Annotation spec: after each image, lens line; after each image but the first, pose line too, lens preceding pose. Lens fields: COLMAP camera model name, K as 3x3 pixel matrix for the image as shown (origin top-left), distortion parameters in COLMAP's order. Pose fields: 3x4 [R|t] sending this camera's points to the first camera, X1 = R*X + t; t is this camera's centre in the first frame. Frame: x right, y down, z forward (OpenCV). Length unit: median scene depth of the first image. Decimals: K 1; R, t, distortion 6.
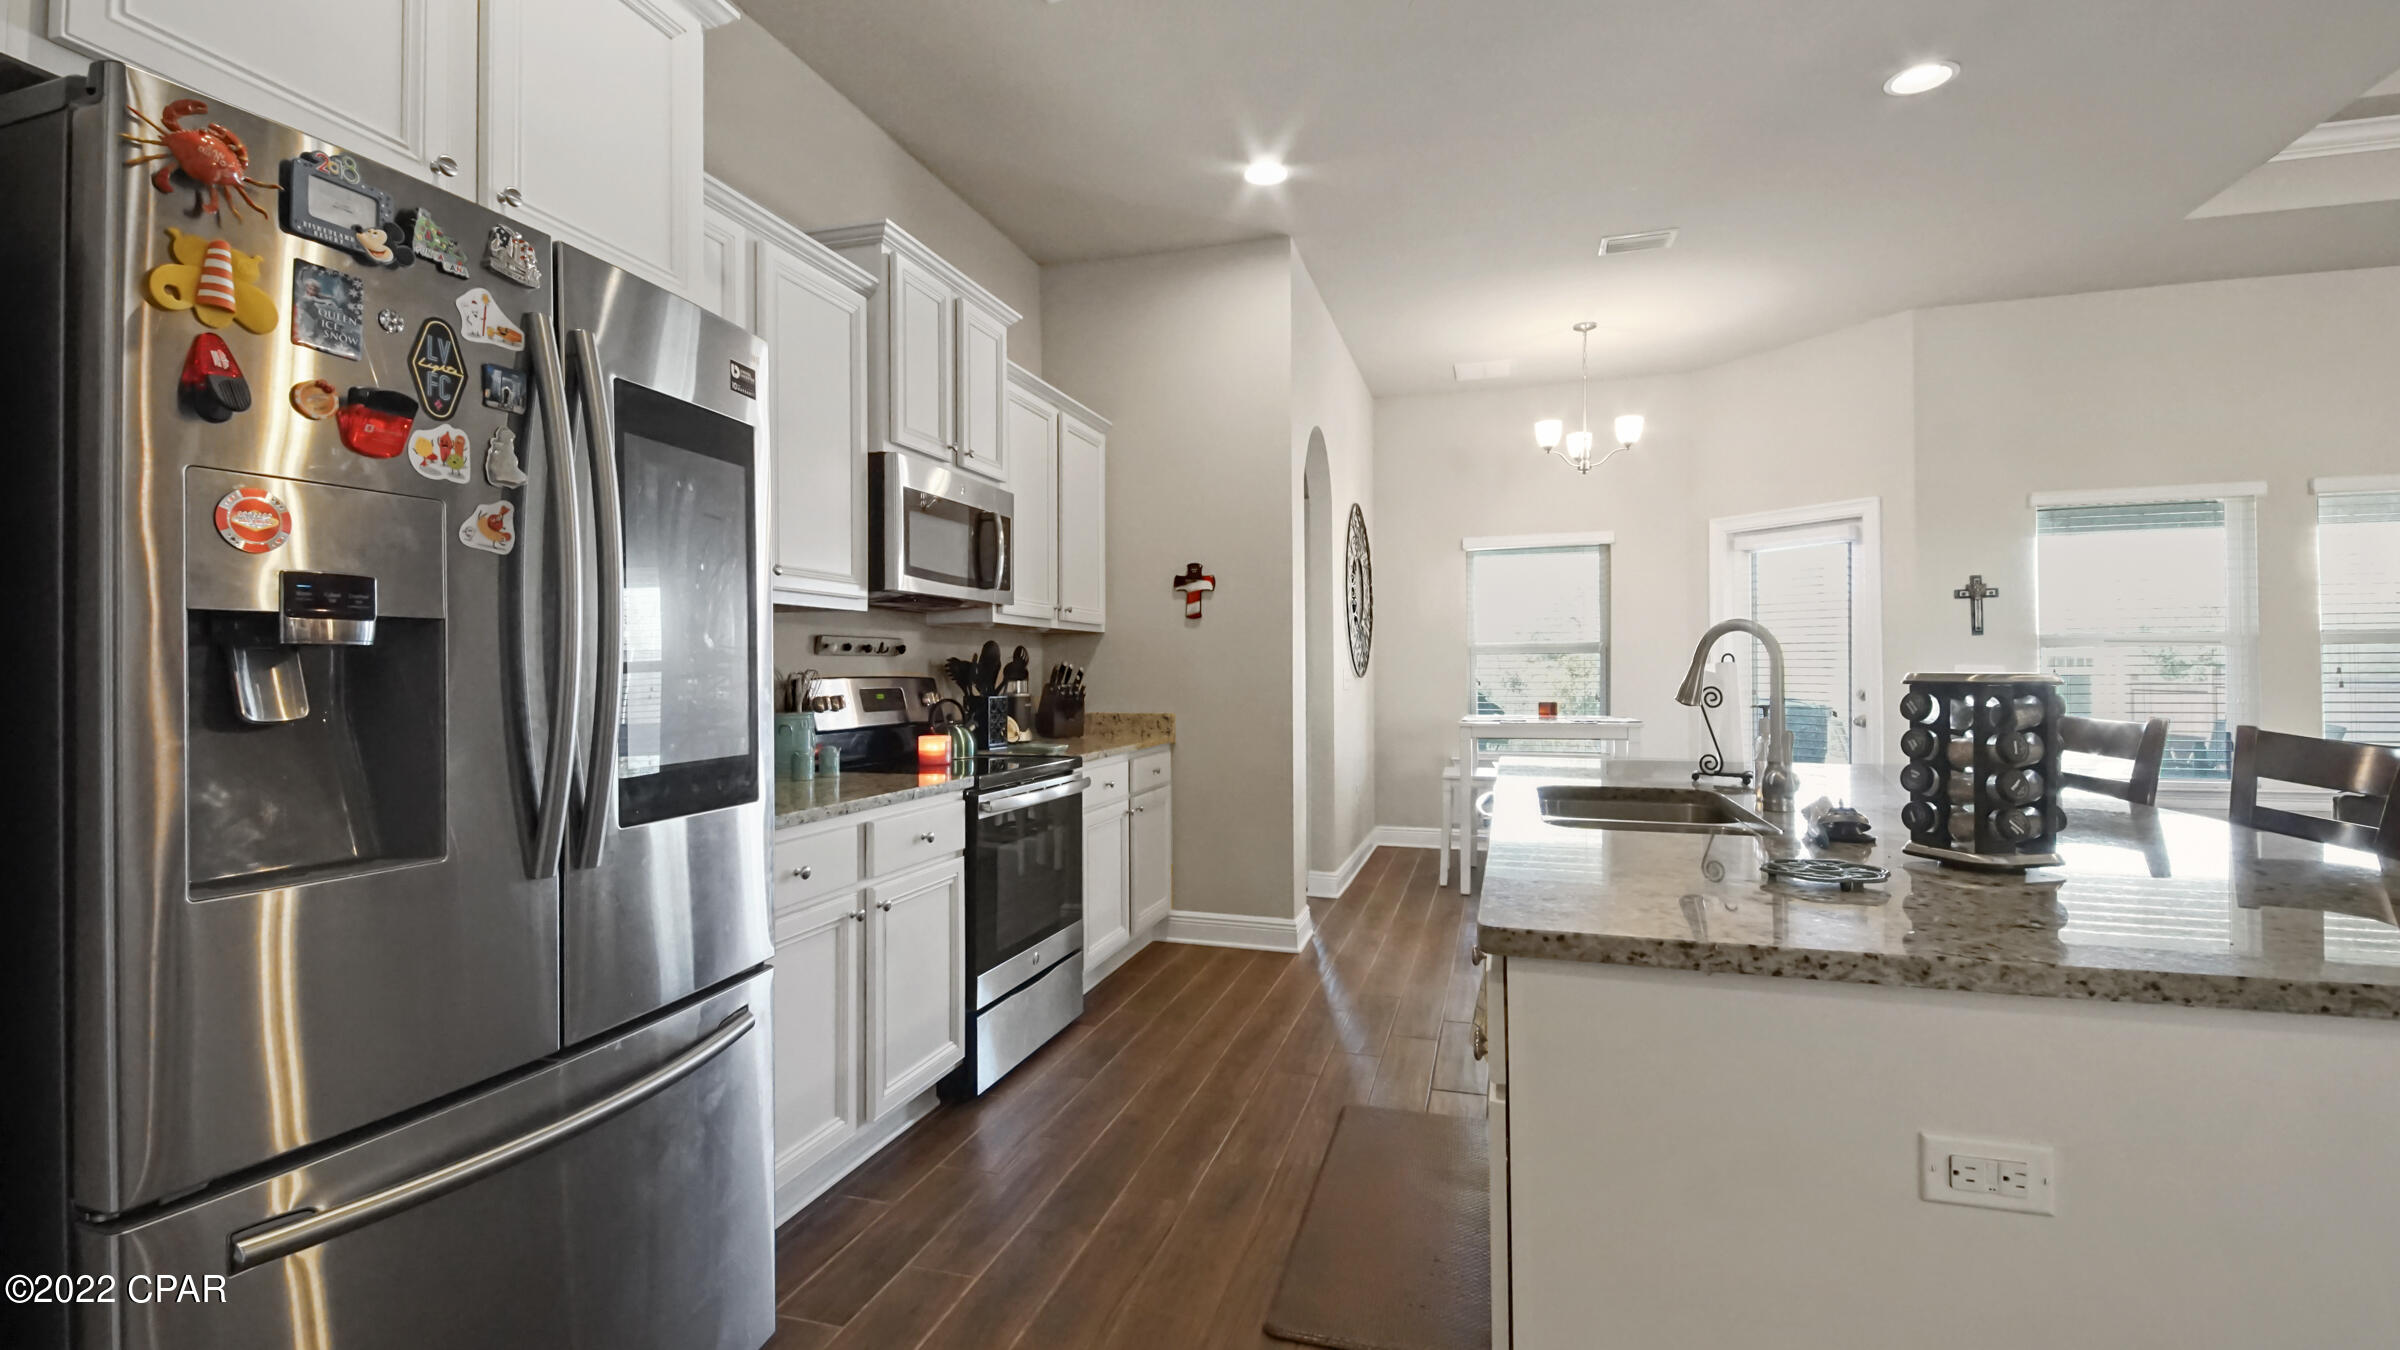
lens RADIAL K [[1075.7, 0, 1181.0], [0, 1075.7, 652.5], [0, 0, 1]] dist [0.013118, -0.012848]
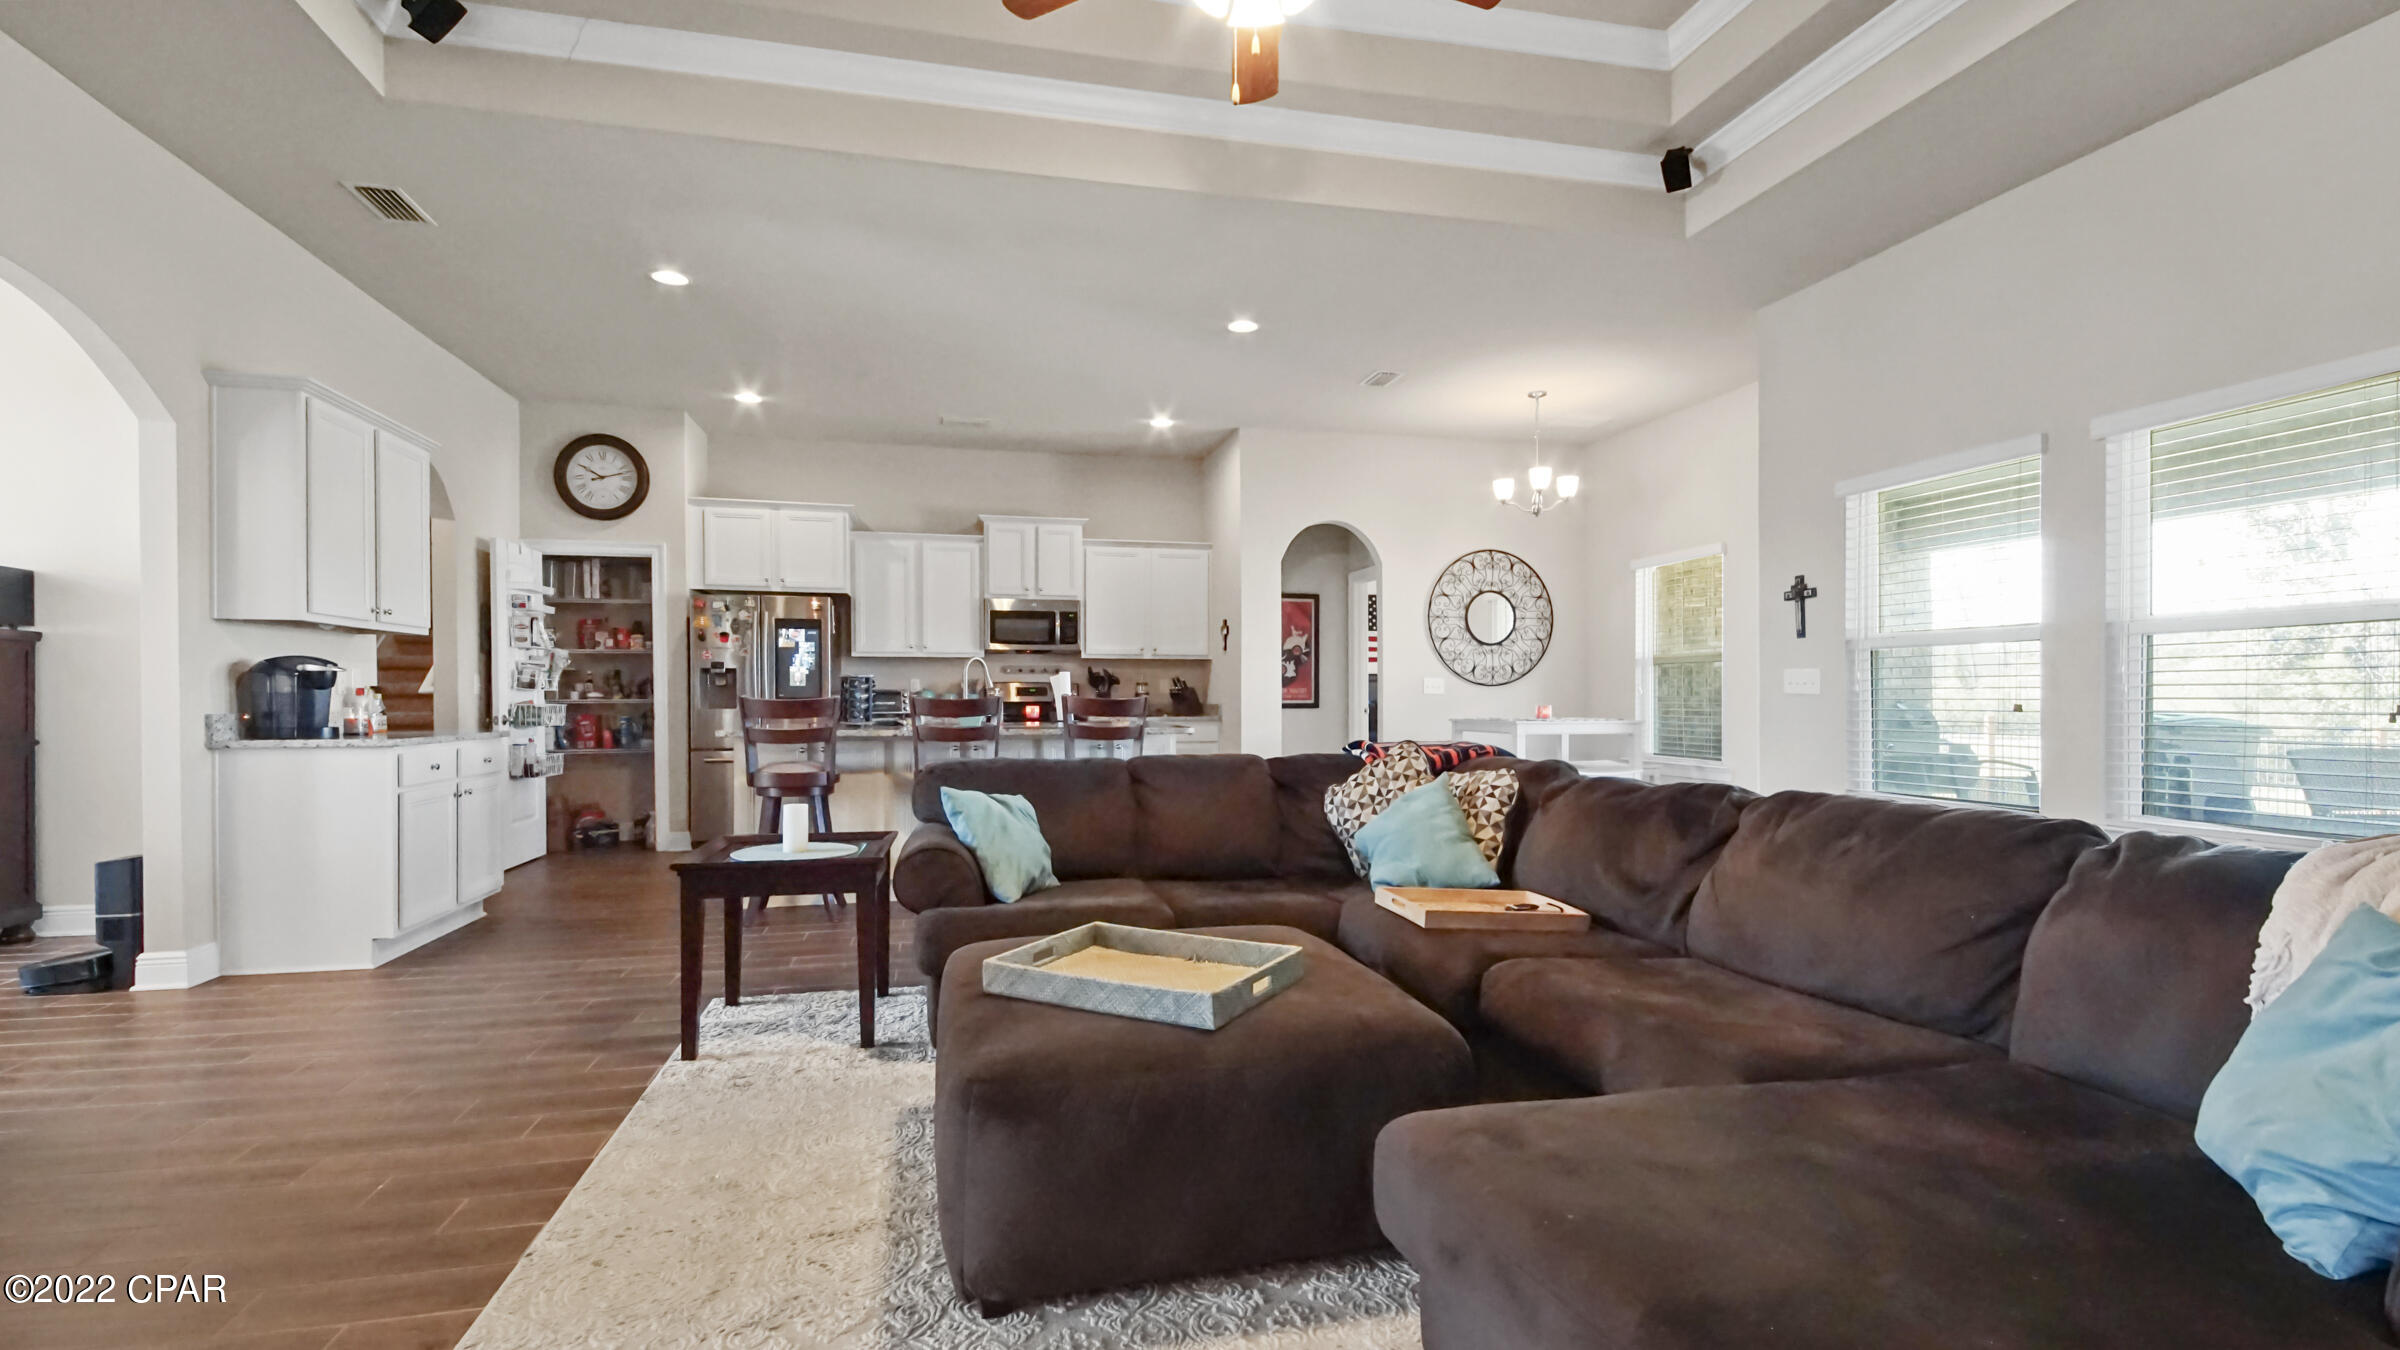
lens RADIAL K [[1075.7, 0, 1208.8], [0, 1075.7, 689.0], [0, 0, 1]] dist [0.013118, -0.012848]
pose [[0.514659, -0.001137, -0.857394, 1.610724], [0.015089, 0.999856, 0.007732, 0.017834], [0.857262, -0.016917, 0.514602, 0.066453]]
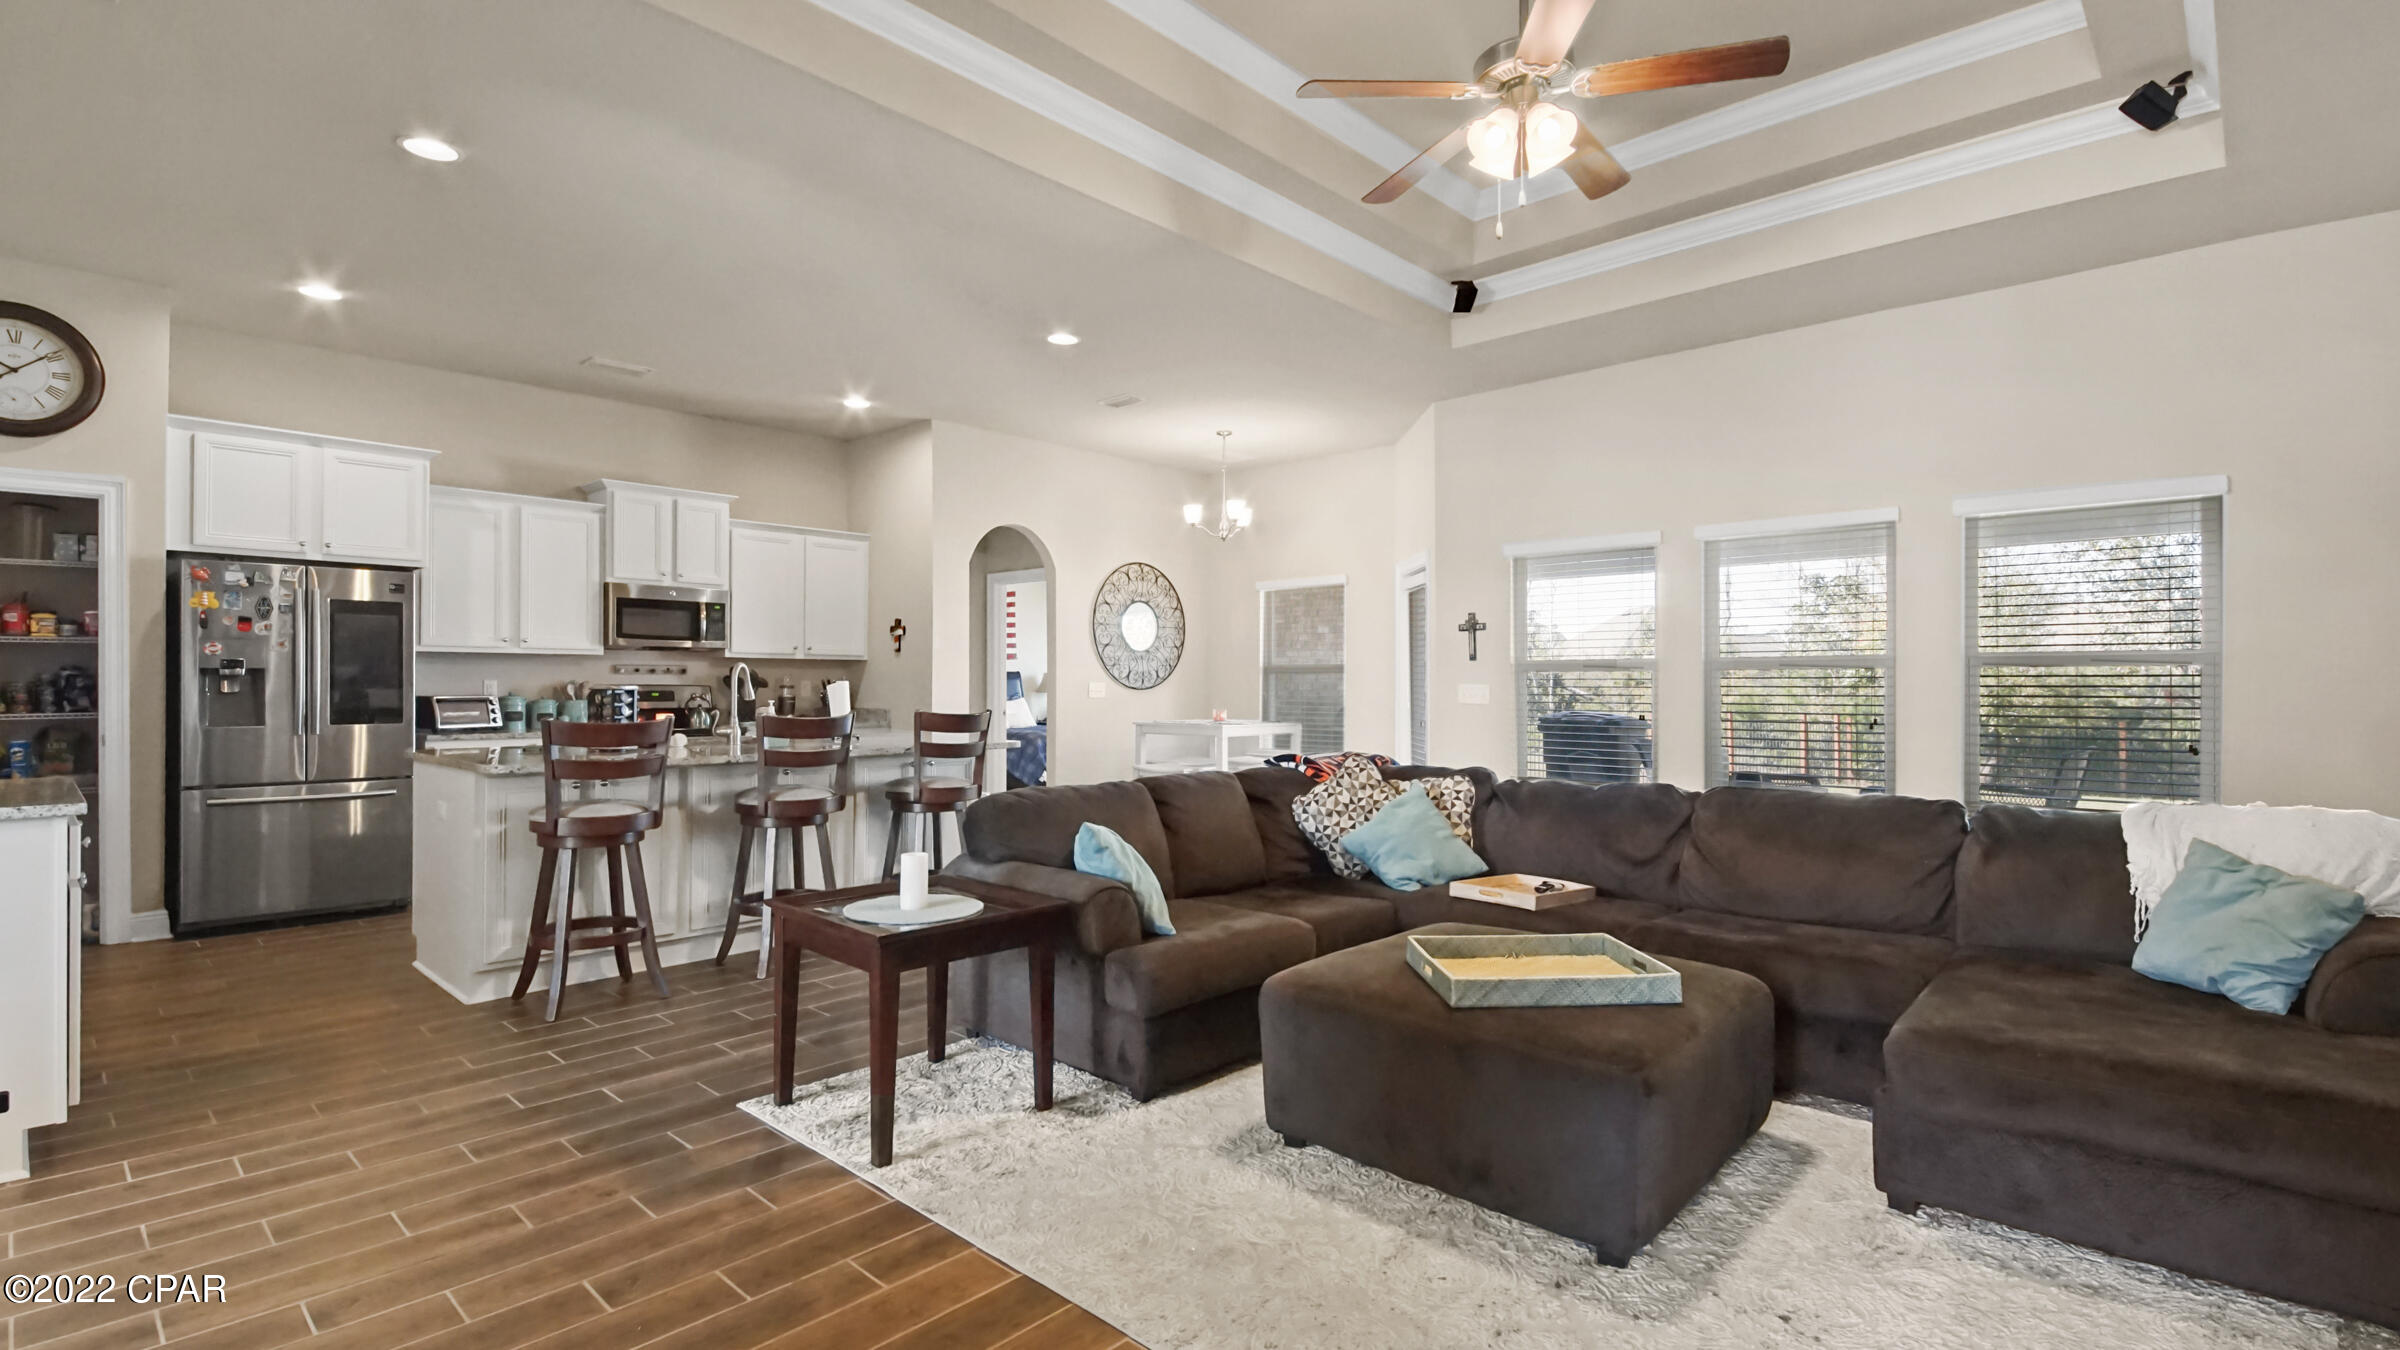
lens RADIAL K [[1075.7, 0, 1190.7], [0, 1075.7, 676.7], [0, 0, 1]] dist [0.013118, -0.012848]
pose [[0.907096, 0.007874, -0.420850, 1.210933], [-0.001491, 0.999879, 0.015495, -0.020345], [0.420921, -0.013428, 0.906998, -0.351749]]
